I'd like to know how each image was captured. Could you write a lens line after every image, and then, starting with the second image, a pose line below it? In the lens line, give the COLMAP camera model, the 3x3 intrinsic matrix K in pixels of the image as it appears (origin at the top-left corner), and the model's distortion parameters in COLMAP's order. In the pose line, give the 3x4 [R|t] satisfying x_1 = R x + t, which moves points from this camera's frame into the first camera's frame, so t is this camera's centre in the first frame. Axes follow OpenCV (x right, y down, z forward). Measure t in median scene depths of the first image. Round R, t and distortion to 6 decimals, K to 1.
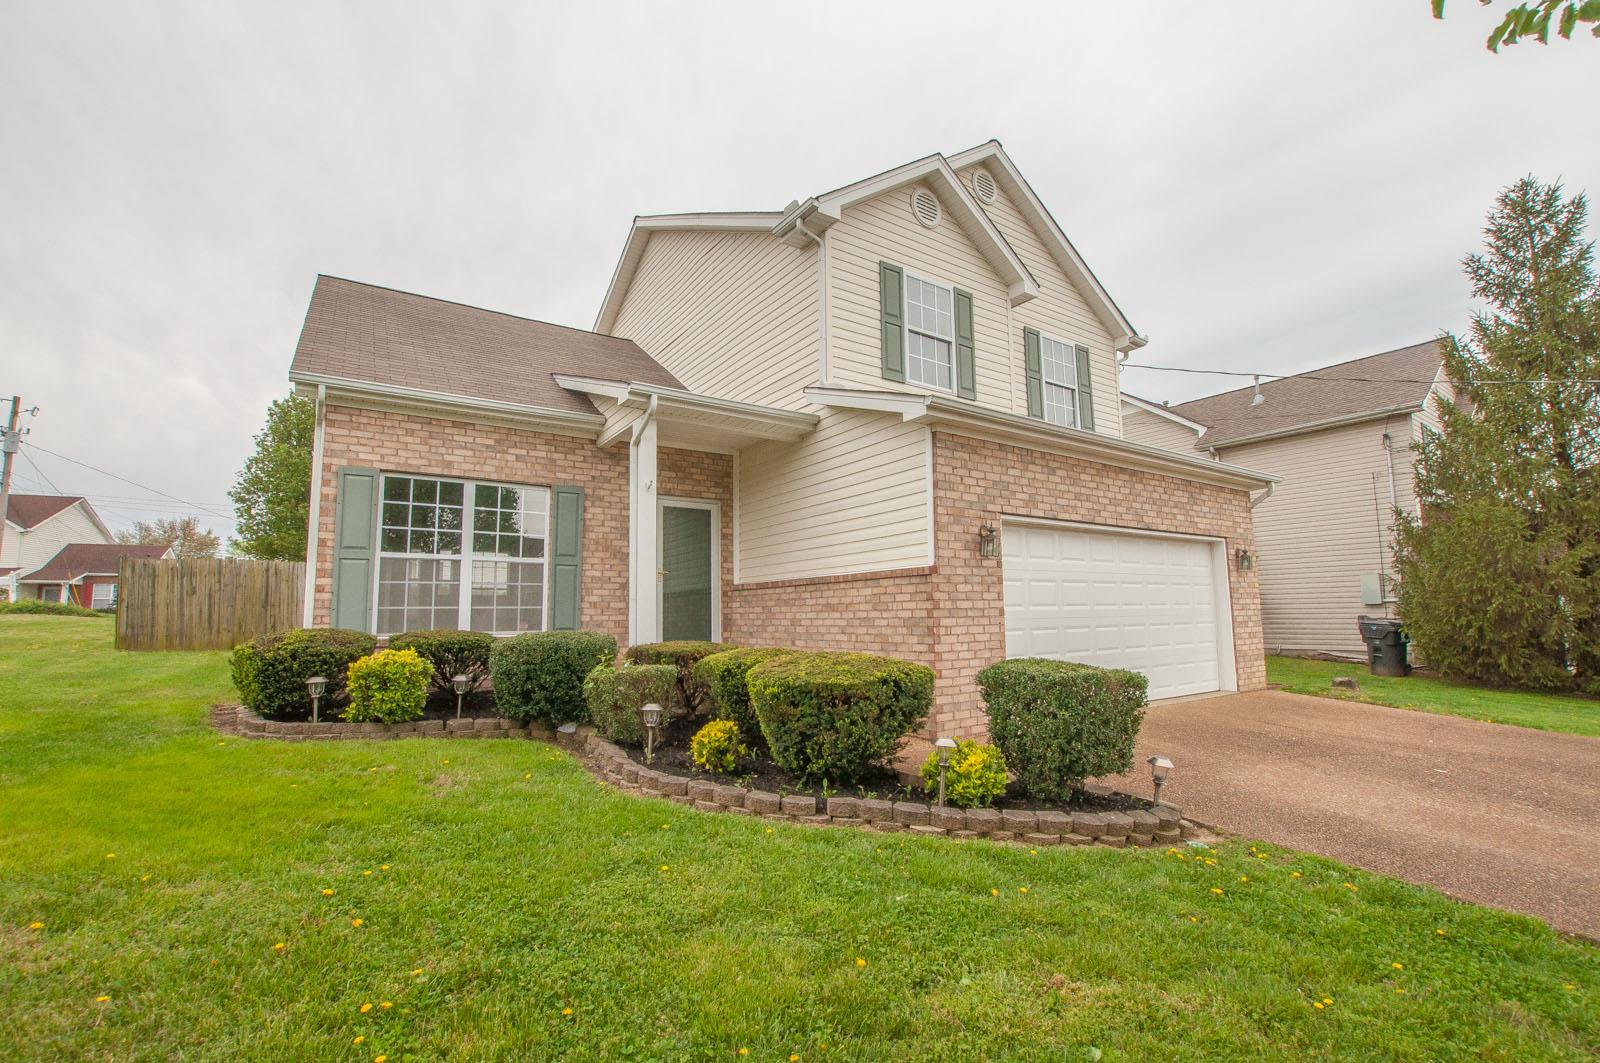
lens RADIAL K [[698.8, 0, 807.2], [0, 698.8, 535.8], [0, 0, 1]] dist [-0.026073, 0.001416]
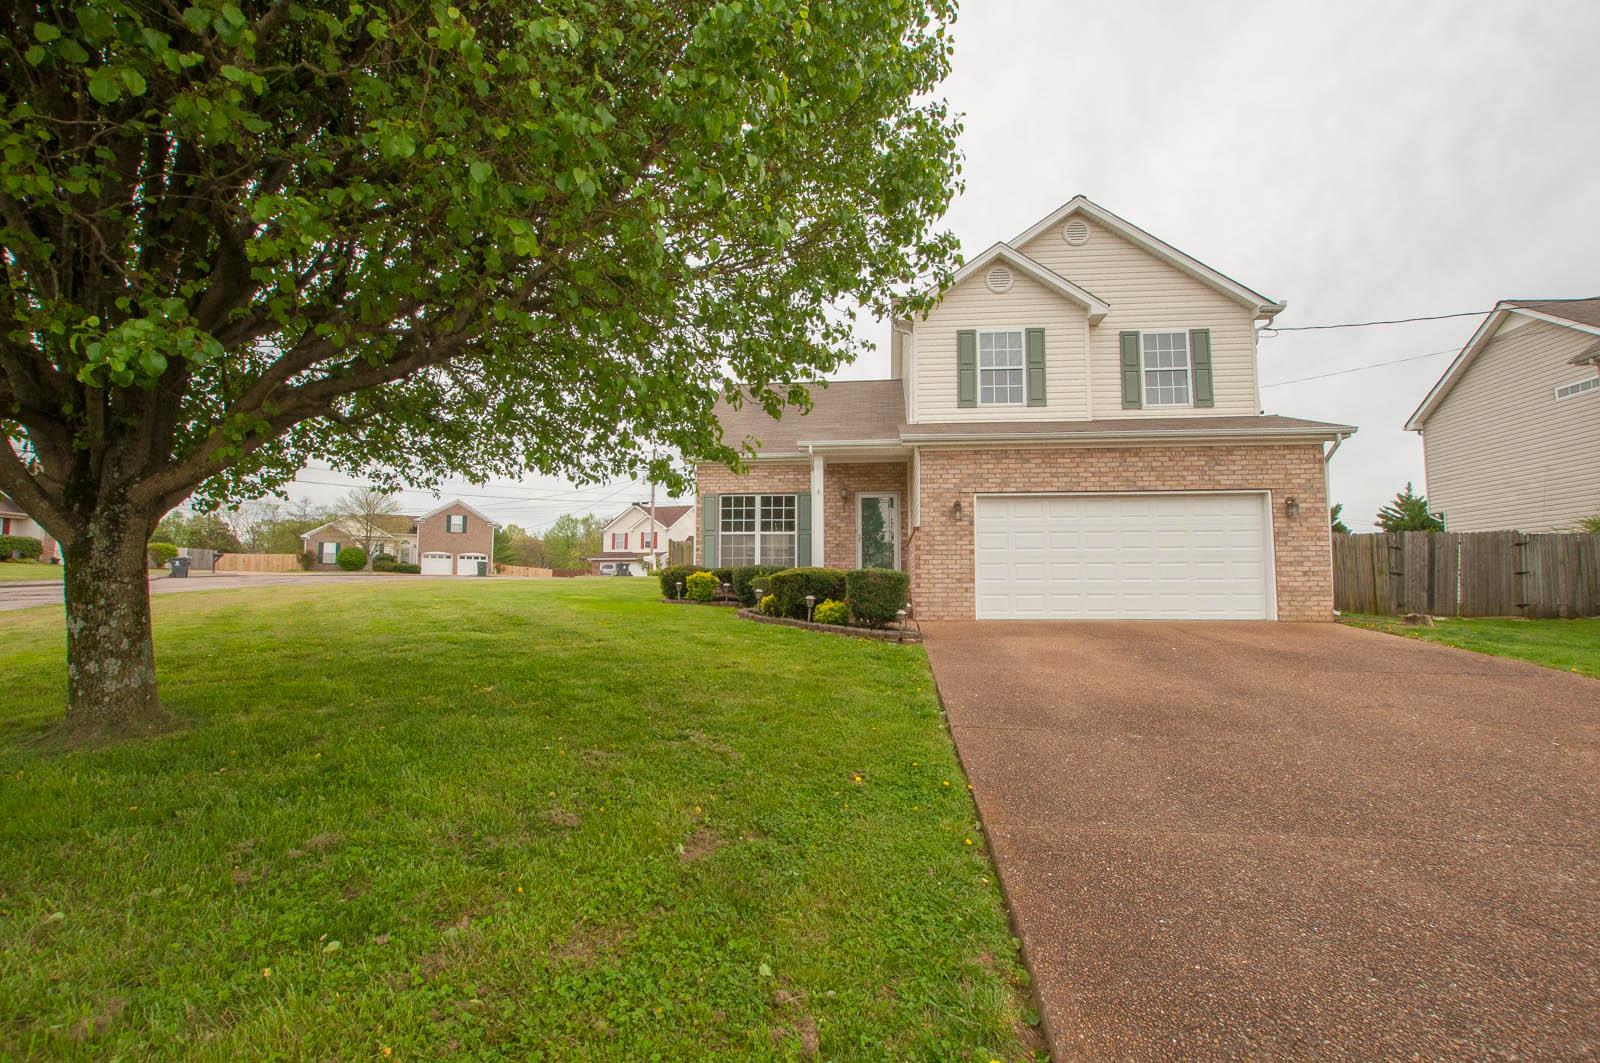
lens RADIAL K [[717.9, 0, 807.7], [0, 717.9, 526.6], [0, 0, 1]] dist [-0.029078, 0.002347]
pose [[0.768089, -0.046765, -0.638634, 0.860585], [0.062683, 0.998031, 0.002306, 0.015765], [0.637268, -0.041803, 0.769507, -0.460096]]
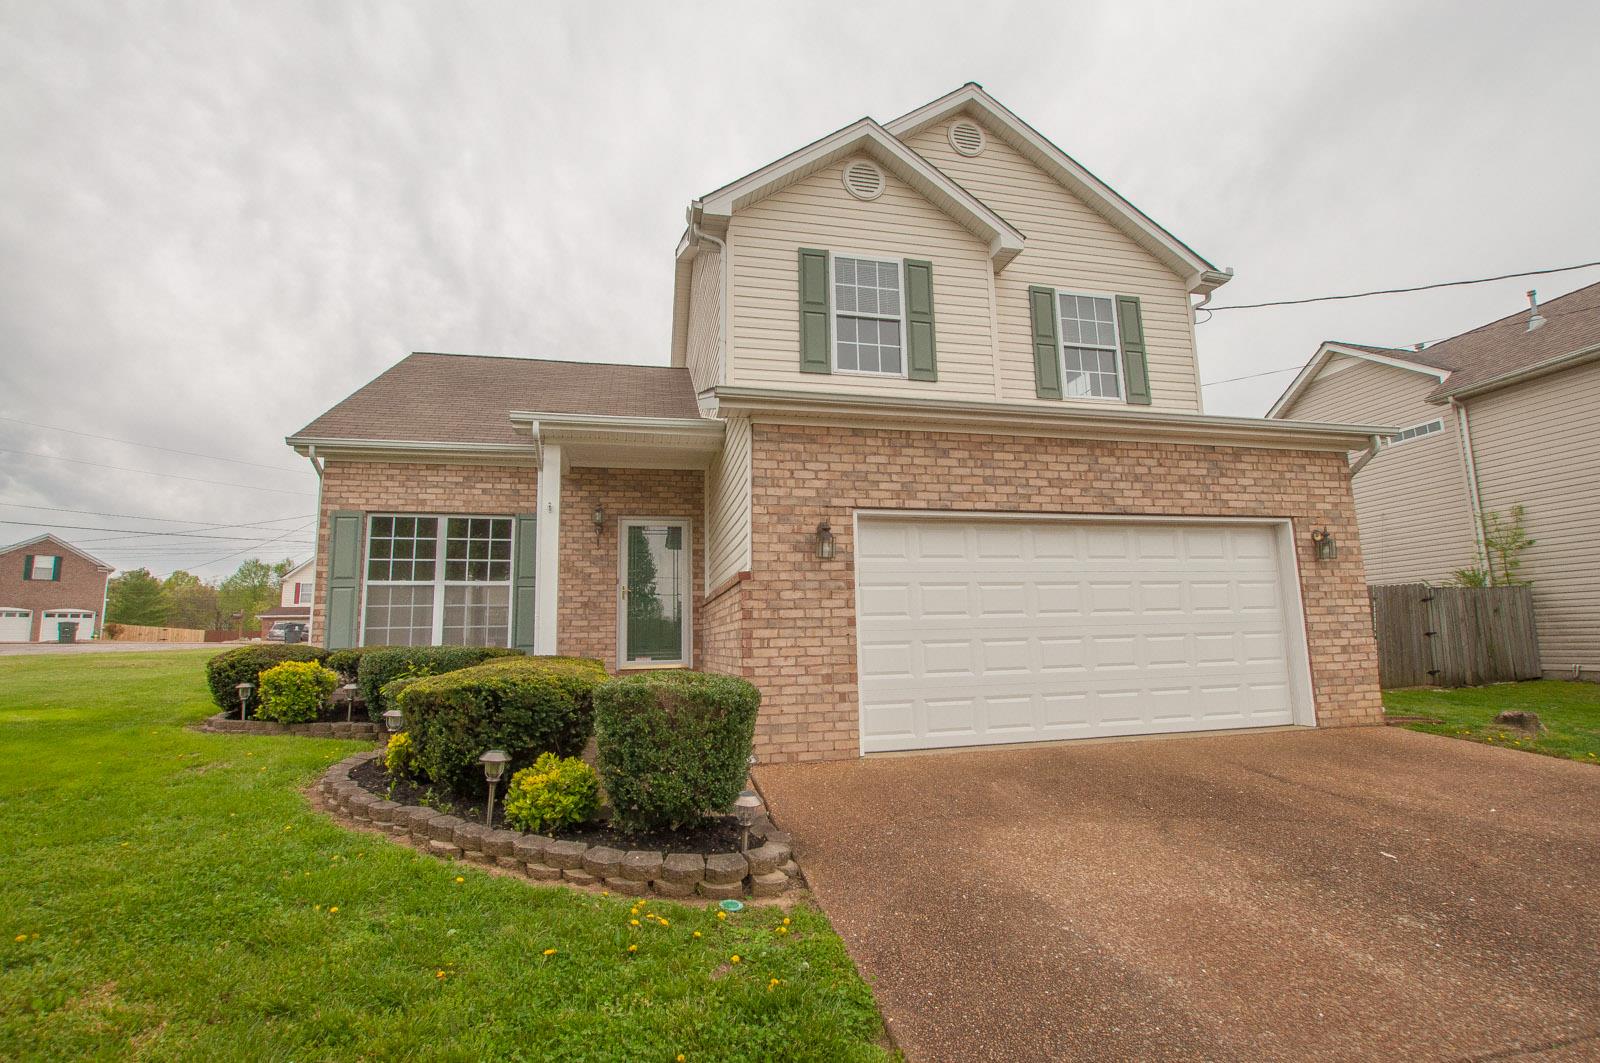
lens RADIAL K [[717.9, 0, 798.2], [0, 717.9, 535.8], [0, 0, 1]] dist [-0.029078, 0.002347]
pose [[0.929965, -0.062473, -0.362300, 0.435668], [0.052162, 0.997908, -0.038183, 0.026829], [0.363928, 0.016611, 0.931279, 0.116476]]
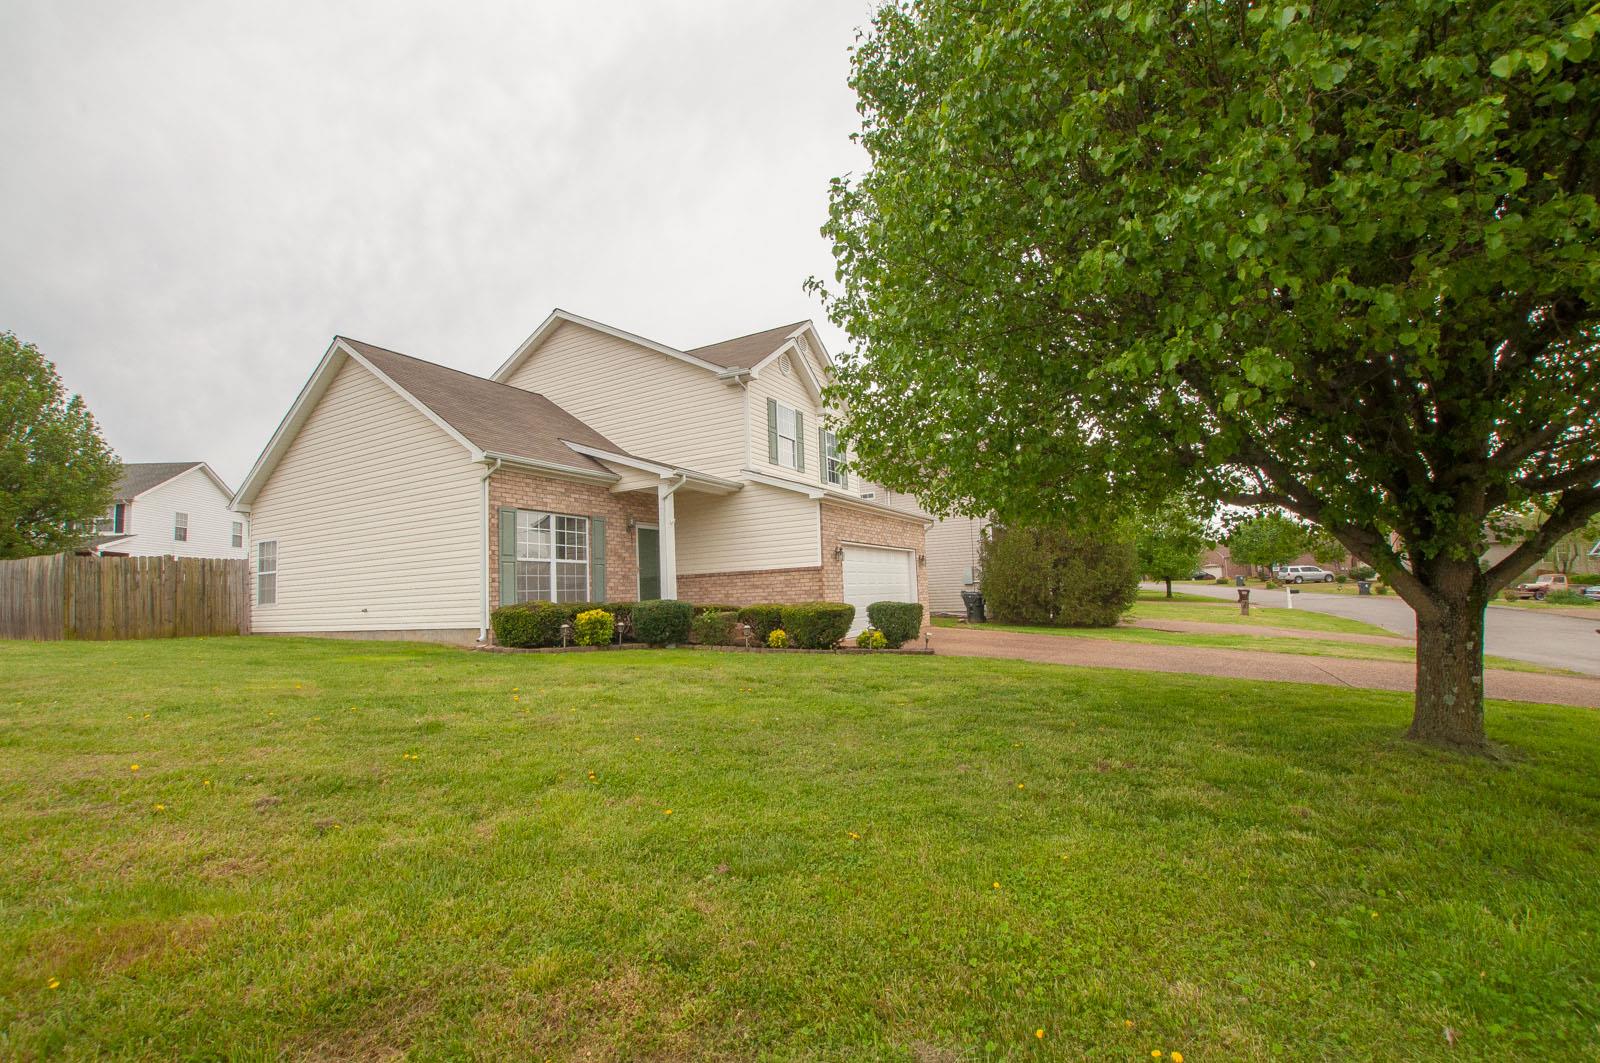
lens RADIAL K [[696.2, 0, 795.8], [0, 696.2, 537.1], [0, 0, 1]] dist [-0.012230, 0.000860]
pose [[0.892806, 0.015972, 0.450159, -0.655344], [-0.023398, 0.999666, 0.010935, -0.051000], [-0.449834, -0.020295, 0.892881, -0.680003]]
